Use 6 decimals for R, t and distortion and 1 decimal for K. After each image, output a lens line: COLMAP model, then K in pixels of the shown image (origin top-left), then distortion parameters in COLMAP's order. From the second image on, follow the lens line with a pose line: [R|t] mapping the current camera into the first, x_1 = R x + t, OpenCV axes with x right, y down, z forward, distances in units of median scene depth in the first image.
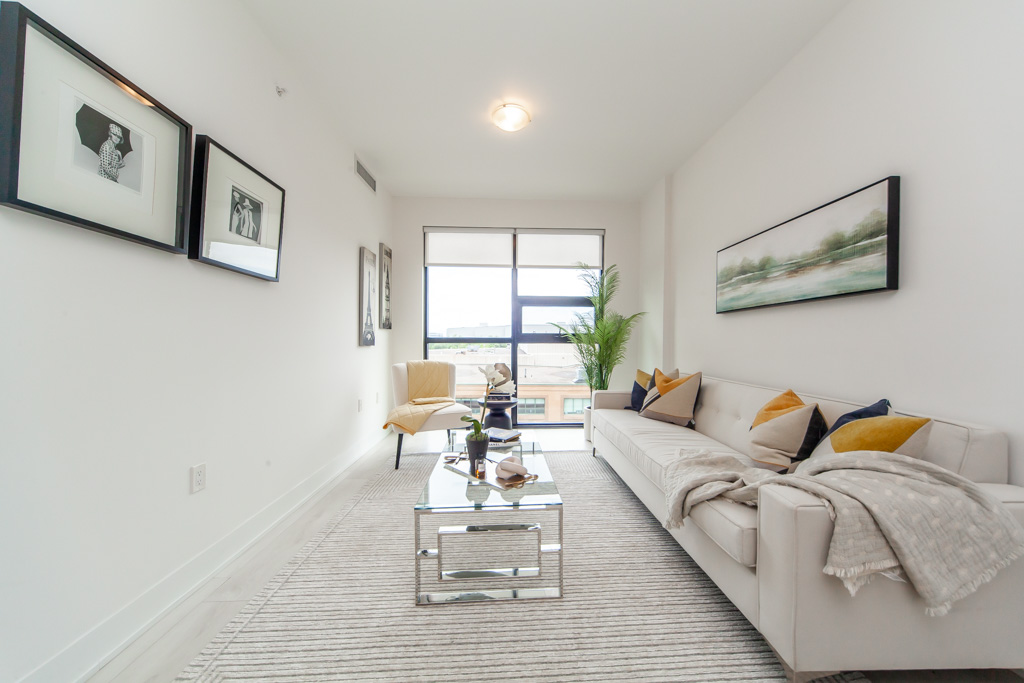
lens RADIAL K [[361.4, 0, 520.3], [0, 361.4, 345.2], [0, 0, 1]] dist [0.001902, 0.000027]
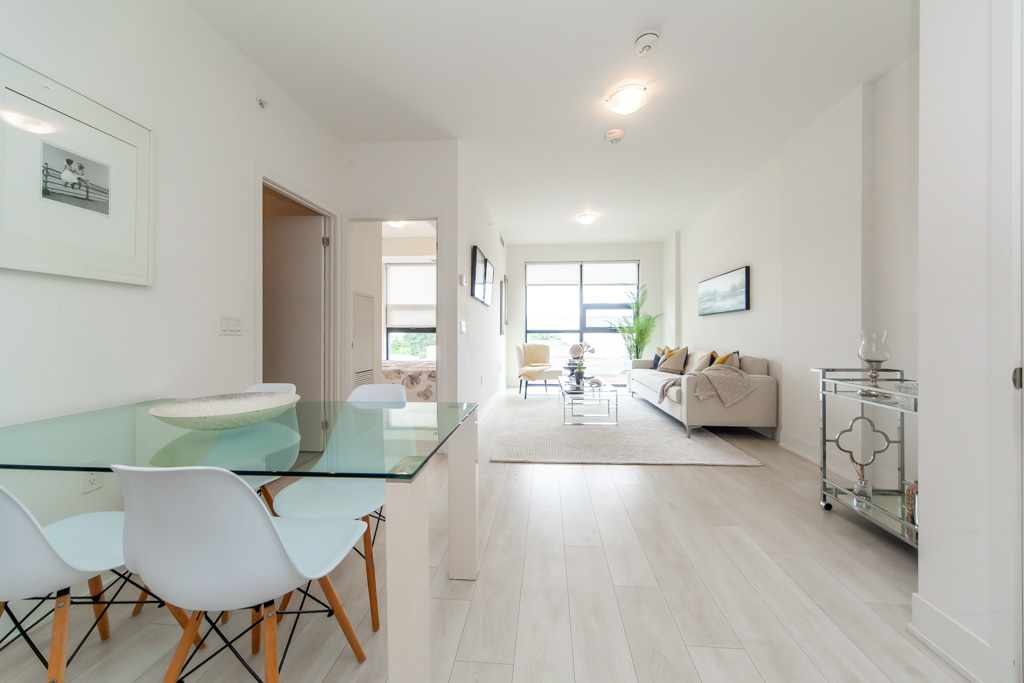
lens RADIAL K [[360.5, 0, 520.9], [0, 360.5, 332.7], [0, 0, 1]] dist [0.002039, 0.000234]
pose [[0.993180, -0.006023, -0.116437, -0.222822], [0.004485, 0.999899, -0.013462, 0.029817], [0.116506, 0.012848, 0.993107, -1.400274]]
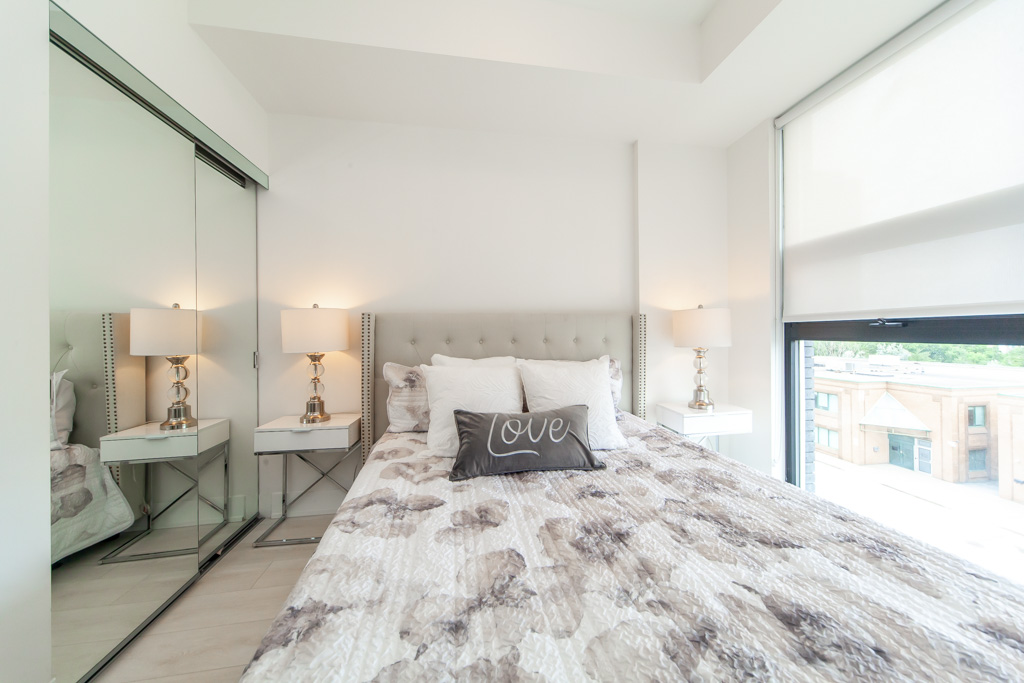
lens RADIAL K [[360.5, 0, 520.9], [0, 360.5, 332.7], [0, 0, 1]] dist [0.002039, 0.000234]
pose [[0.121259, -0.008889, -0.992581, -1.002031], [-0.004641, 0.999944, -0.009522, -0.036637], [0.992610, 0.005761, 0.121211, 1.201688]]
